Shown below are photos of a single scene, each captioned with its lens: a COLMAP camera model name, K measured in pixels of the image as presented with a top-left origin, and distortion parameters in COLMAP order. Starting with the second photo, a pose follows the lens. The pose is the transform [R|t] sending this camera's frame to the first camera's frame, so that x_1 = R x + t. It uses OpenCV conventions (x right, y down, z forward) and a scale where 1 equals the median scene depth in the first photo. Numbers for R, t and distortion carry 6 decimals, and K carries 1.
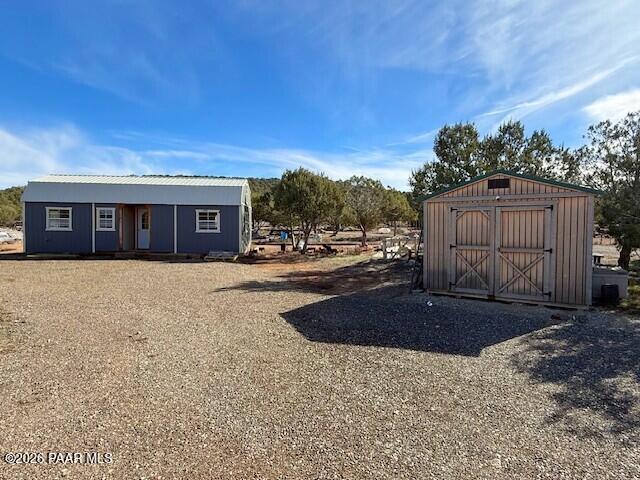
lens RADIAL K [[347.8, 0, 319.1], [0, 347.8, 242.8], [0, 0, 1]] dist [0.000464, 0.000031]
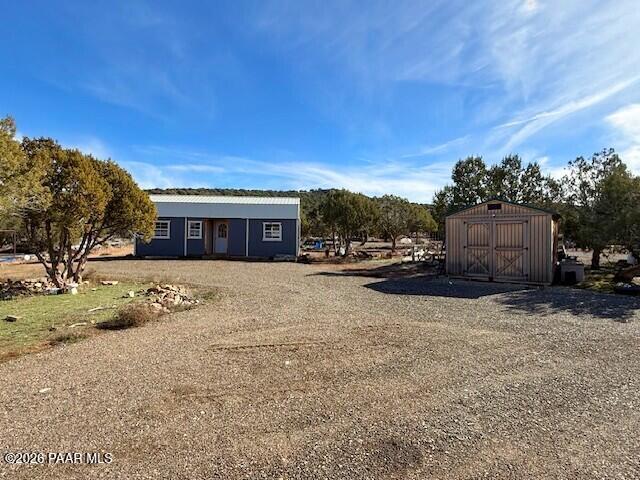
lens RADIAL K [[347.8, 0, 316.6], [0, 347.8, 244.7], [0, 0, 1]] dist [0.000464, 0.000031]
pose [[0.998807, 0.002310, -0.048776, -0.093677], [-0.003694, 0.999593, -0.028297, 0.022286], [0.048691, 0.028443, 0.998409, -0.268496]]
